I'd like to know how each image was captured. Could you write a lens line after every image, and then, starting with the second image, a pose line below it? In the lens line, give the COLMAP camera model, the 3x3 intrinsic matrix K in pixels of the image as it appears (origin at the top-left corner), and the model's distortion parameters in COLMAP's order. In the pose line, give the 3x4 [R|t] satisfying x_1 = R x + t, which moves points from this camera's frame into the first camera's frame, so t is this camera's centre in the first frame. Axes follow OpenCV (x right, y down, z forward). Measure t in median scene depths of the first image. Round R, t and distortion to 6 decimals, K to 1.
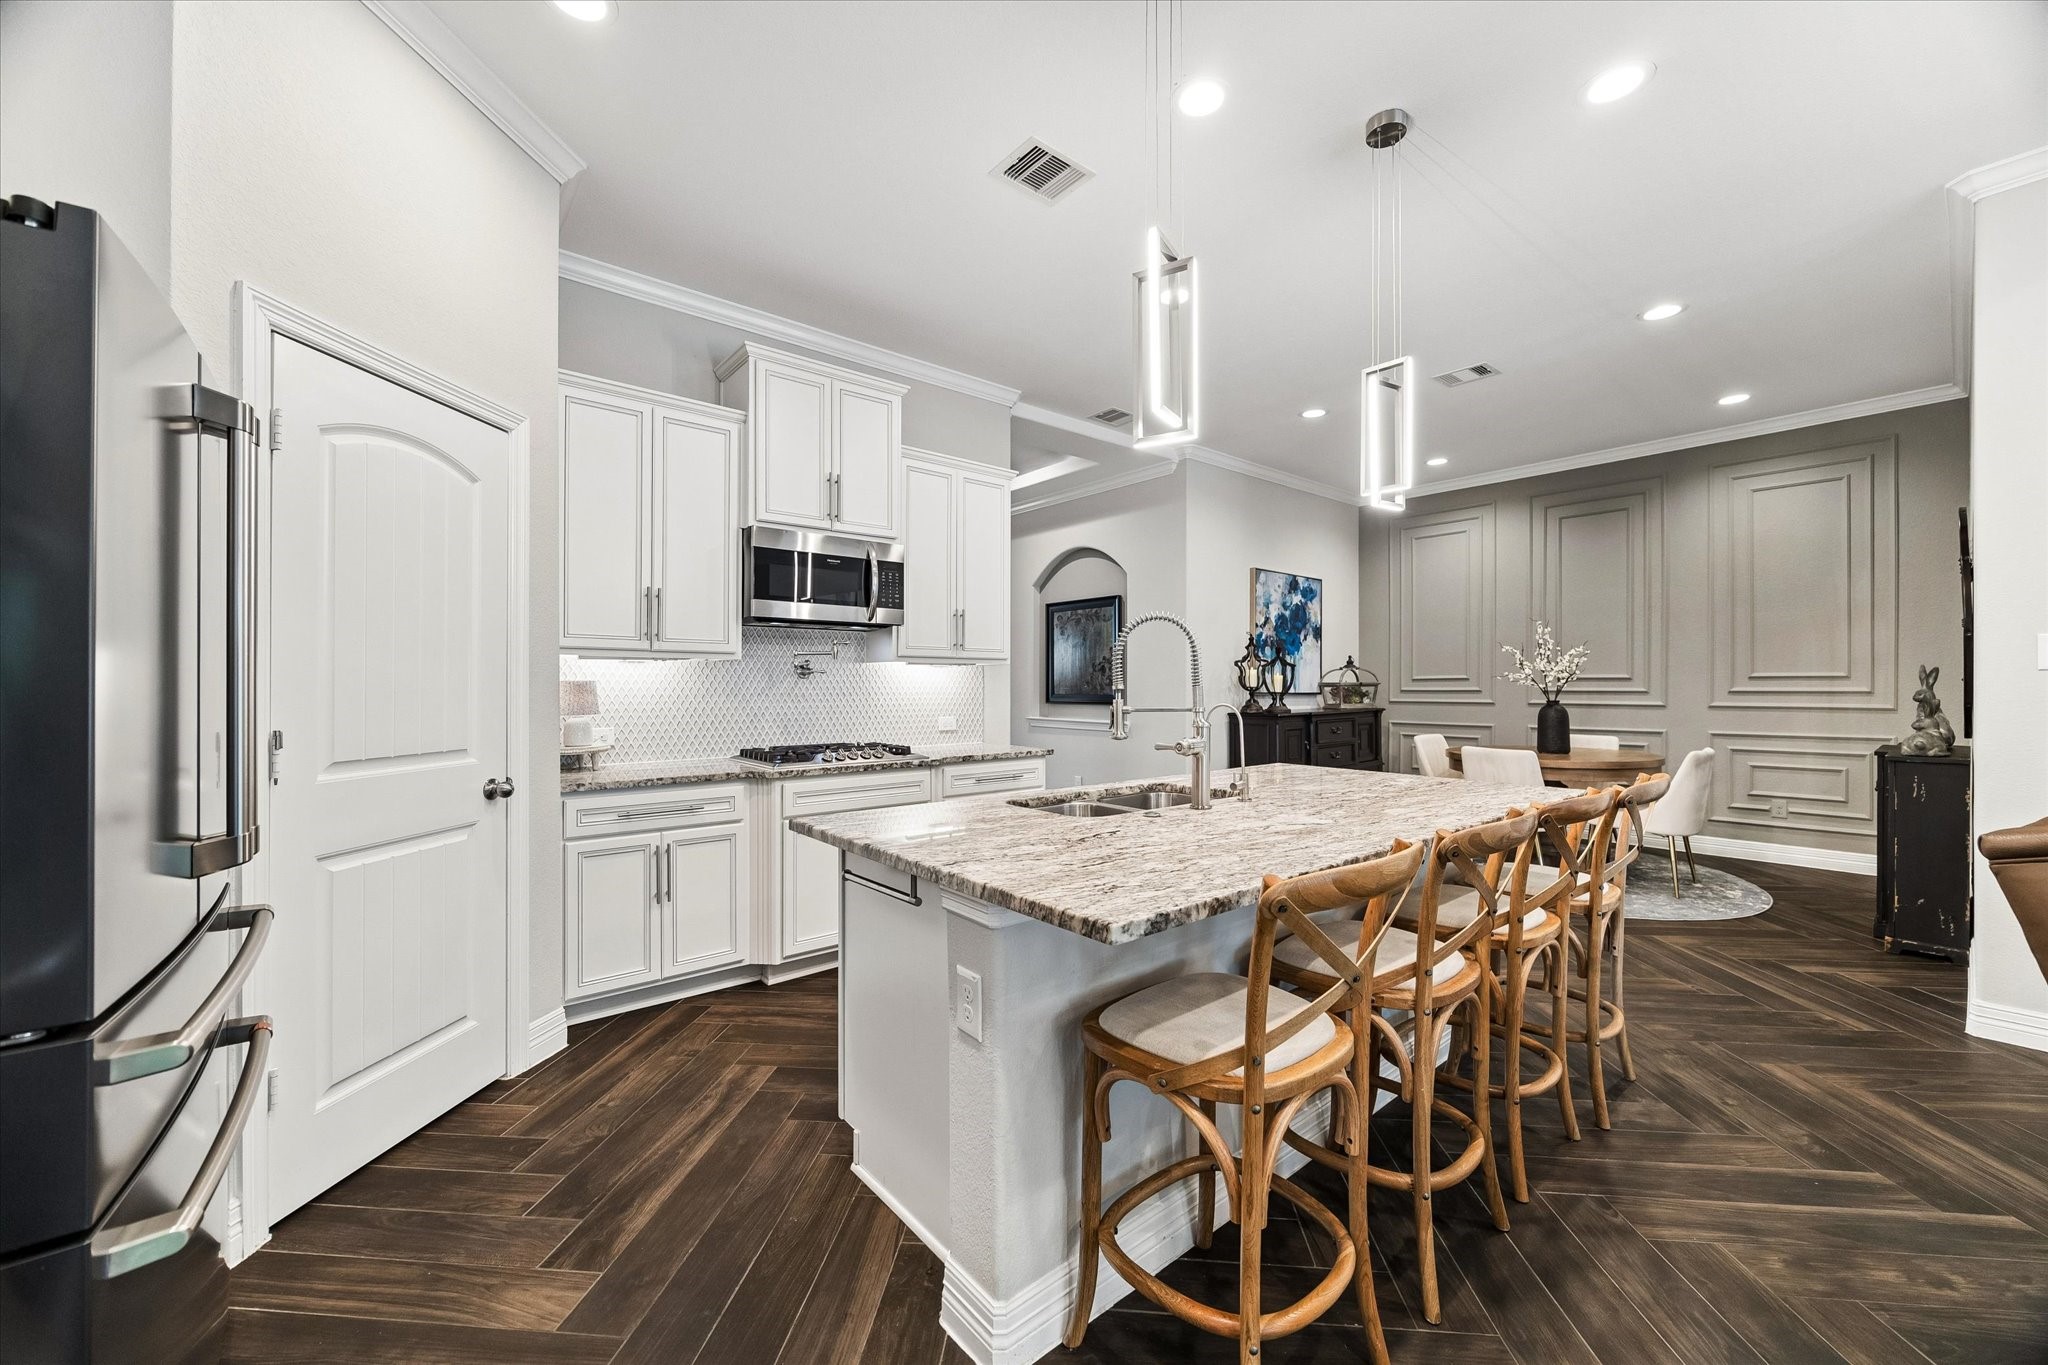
lens RADIAL K [[779.3, 0, 1026.1], [0, 779.3, 684.0], [0, 0, 1]] dist [-0.001144, -0.000150]
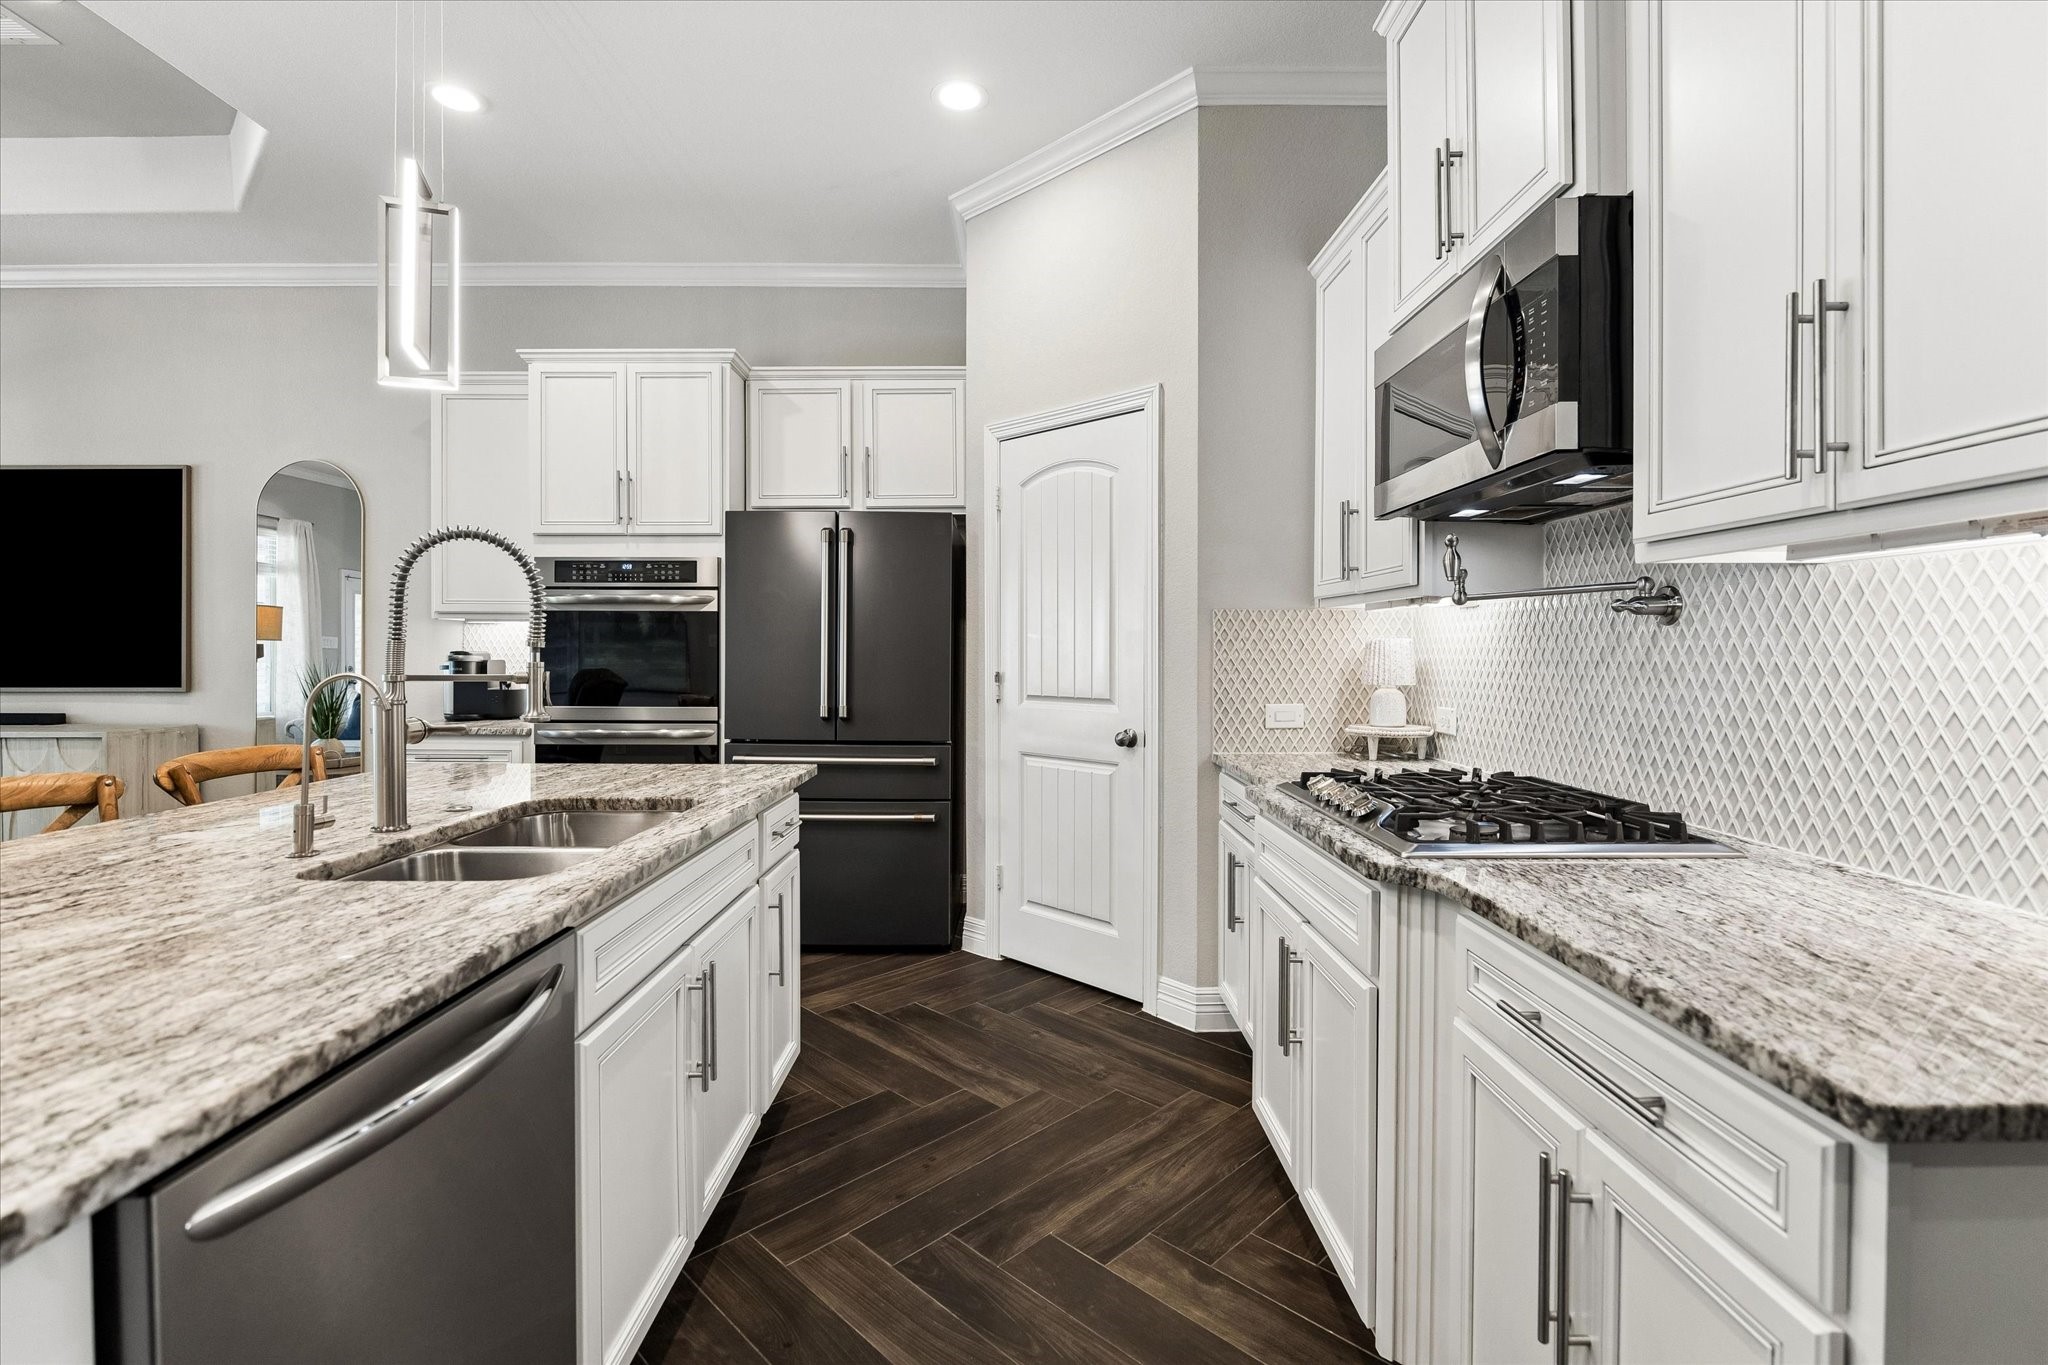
lens RADIAL K [[928.7, 0, 1020.4], [0, 928.7, 656.0], [0, 0, 1]] dist [-0.001859, -0.000159]
pose [[-0.639417, 0.004489, -0.768847, 0.287903], [-0.000061, 0.999983, 0.005890, 0.006229], [0.768860, 0.003813, -0.639406, 1.124181]]
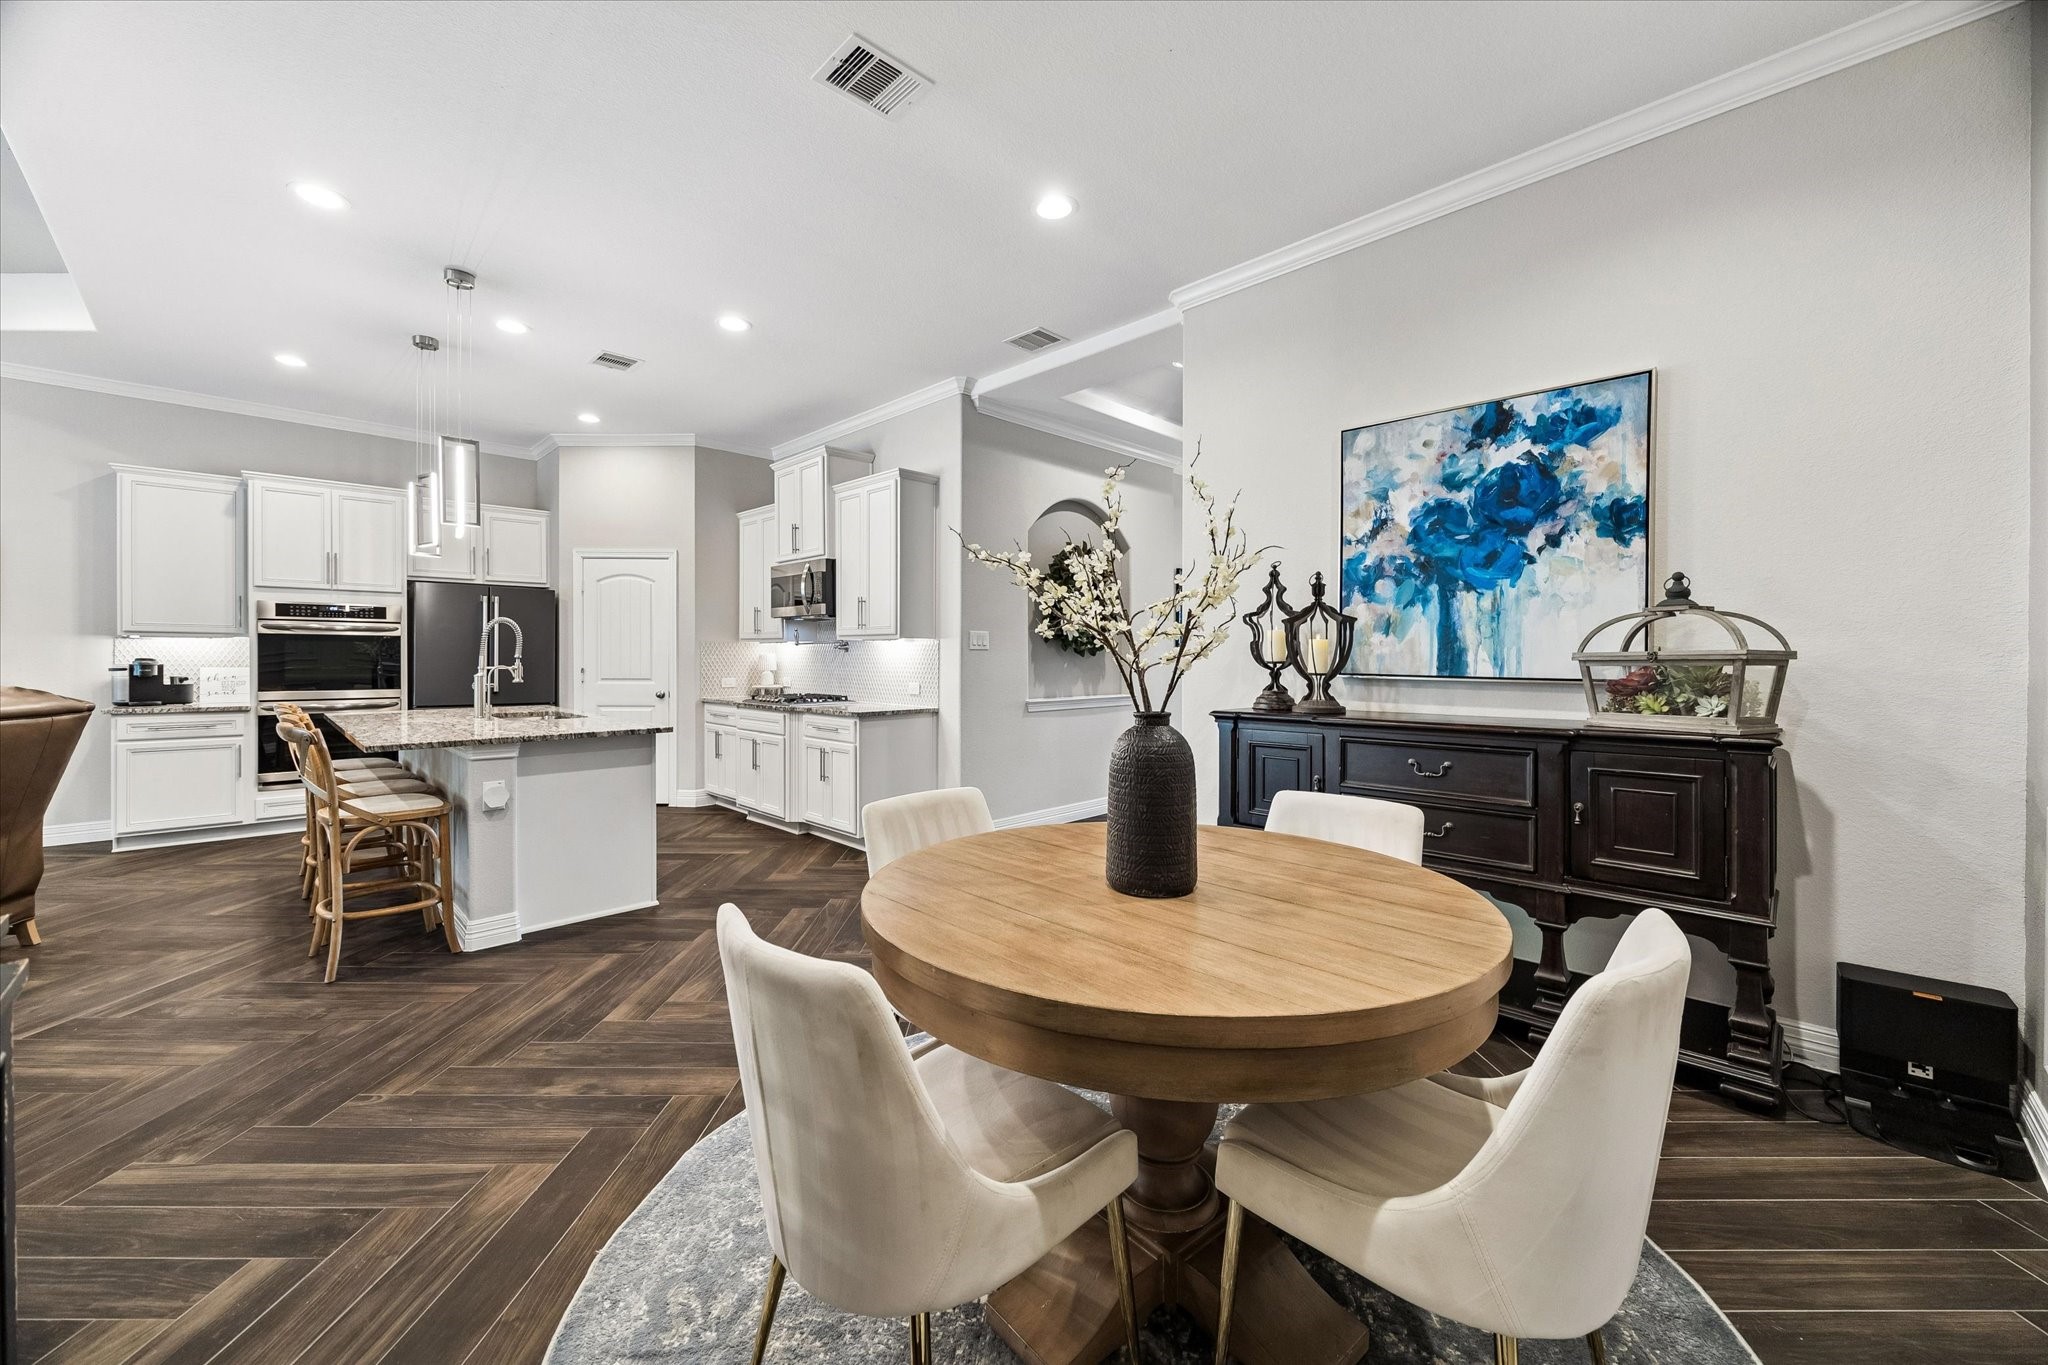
lens RADIAL K [[788.8, 0, 1025.7], [0, 788.8, 661.9], [0, 0, 1]] dist [-0.001592, 0.000040]
pose [[0.089066, 0.007606, -0.995997, 1.381235], [-0.001928, 0.999970, 0.007464, 0.000325], [0.996024, 0.001256, 0.089078, 1.302822]]
